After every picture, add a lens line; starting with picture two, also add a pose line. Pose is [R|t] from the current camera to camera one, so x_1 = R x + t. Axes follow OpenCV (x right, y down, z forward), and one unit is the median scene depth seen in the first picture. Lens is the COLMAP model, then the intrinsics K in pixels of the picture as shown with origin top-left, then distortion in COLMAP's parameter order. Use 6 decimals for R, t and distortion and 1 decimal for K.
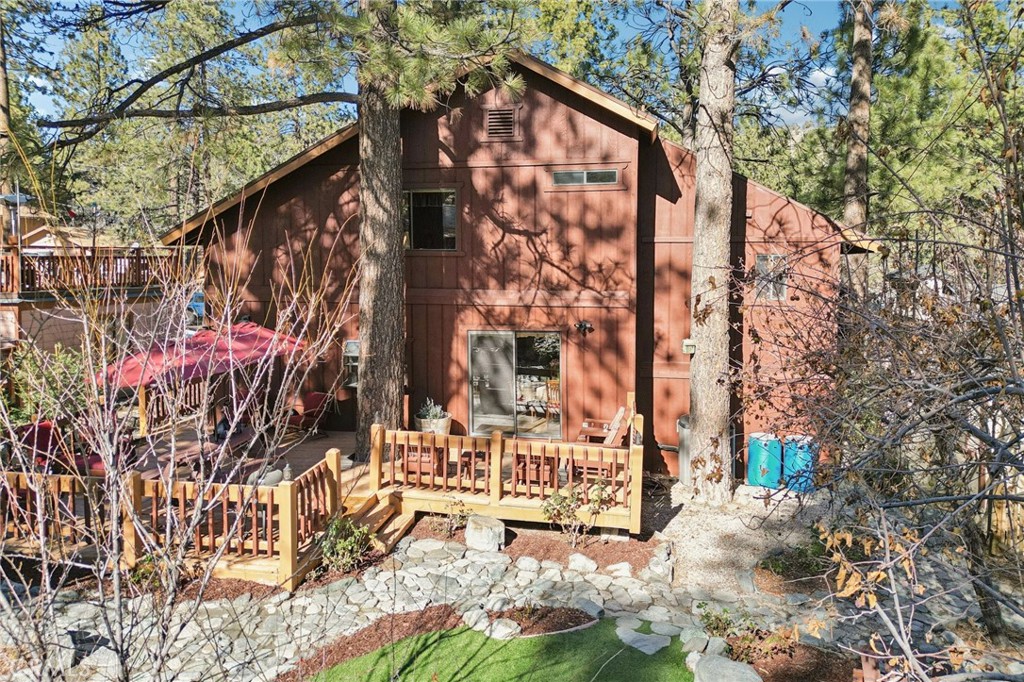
lens RADIAL K [[724.6, 0, 512.2], [0, 724.6, 292.7], [0, 0, 1]] dist [0.033150, -0.000235]
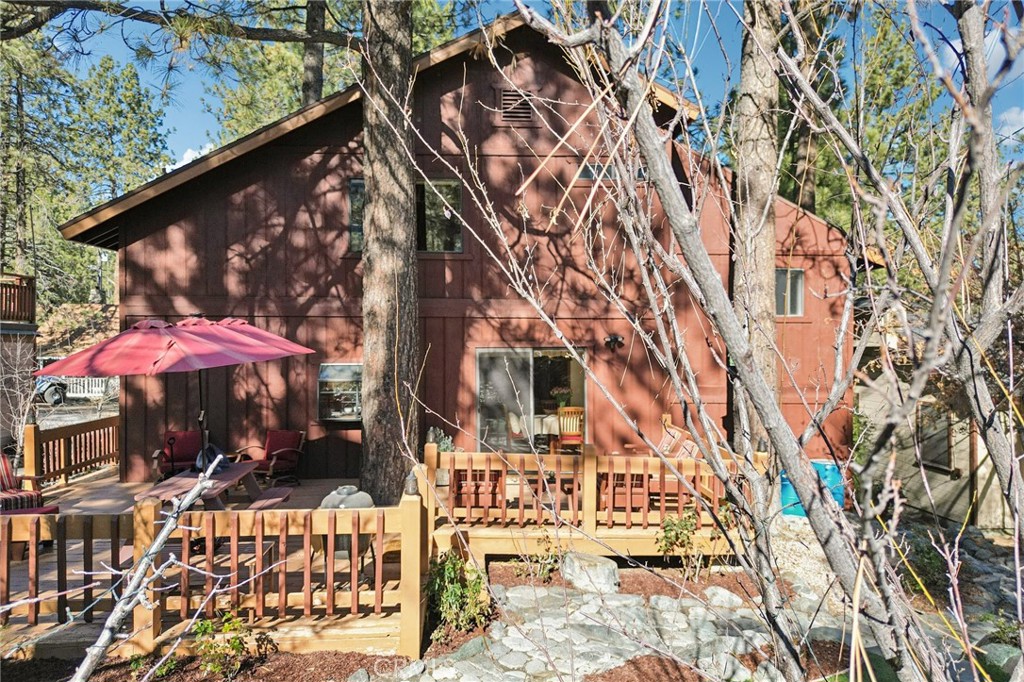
lens RADIAL K [[713.9, 0, 512.0], [0, 713.9, 341.0], [0, 0, 1]] dist [0.028861, 0.002816]
pose [[0.970719, 0.000038, 0.240218, -0.227051], [0.013071, 0.998510, -0.052974, 0.090445], [-0.239862, 0.054563, 0.969272, 0.193847]]
